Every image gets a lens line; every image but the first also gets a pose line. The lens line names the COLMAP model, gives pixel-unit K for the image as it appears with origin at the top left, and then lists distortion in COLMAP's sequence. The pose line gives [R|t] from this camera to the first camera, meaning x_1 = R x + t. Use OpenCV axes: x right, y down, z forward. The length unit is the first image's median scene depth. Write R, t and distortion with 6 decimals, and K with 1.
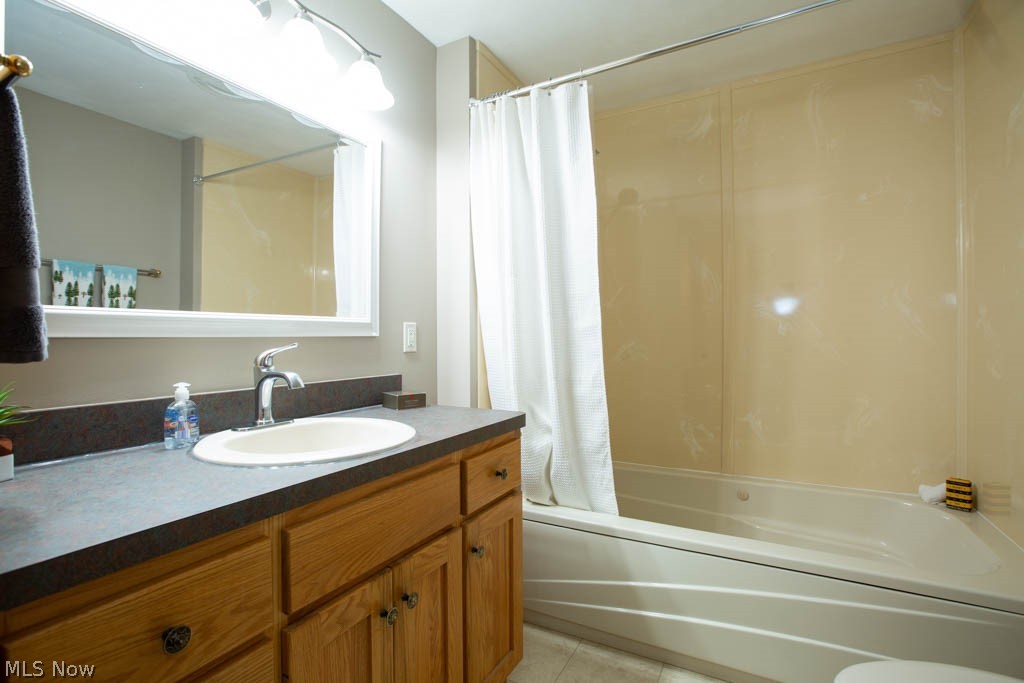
lens RADIAL K [[470.2, 0, 515.1], [0, 470.2, 339.4], [0, 0, 1]] dist [-0.037024, 0.013564]
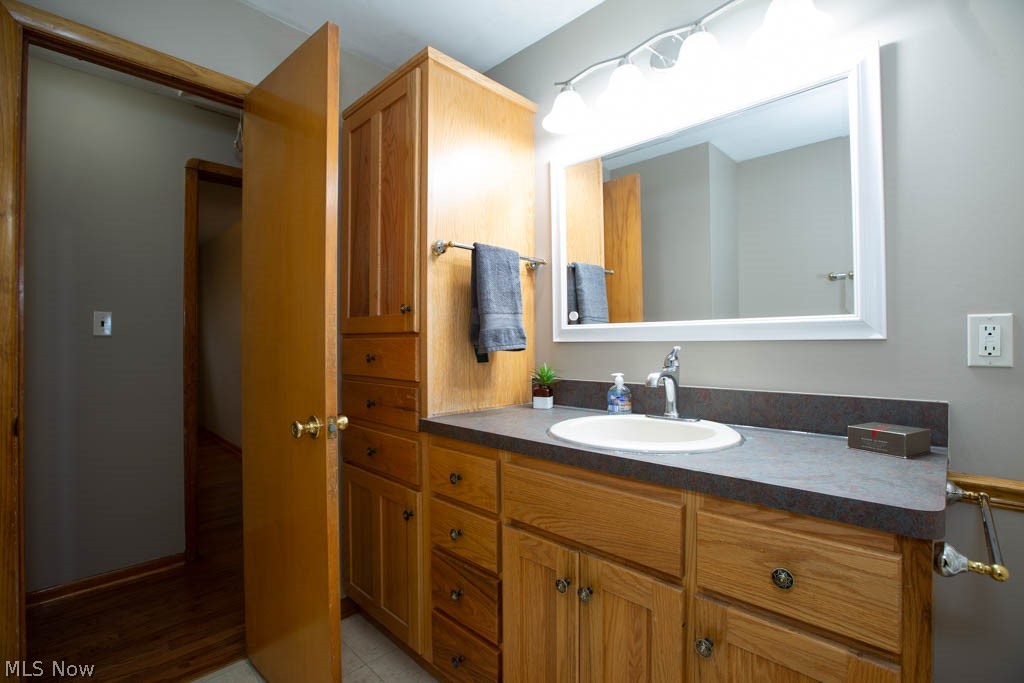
lens RADIAL K [[470.2, 0, 514.0], [0, 470.2, 340.5], [0, 0, 1]] dist [-0.037024, 0.013564]
pose [[-0.257213, 0.004528, -0.966344, 0.750727], [0.005665, 0.999979, 0.003178, -0.014253], [0.966338, -0.004657, -0.257233, 1.008994]]
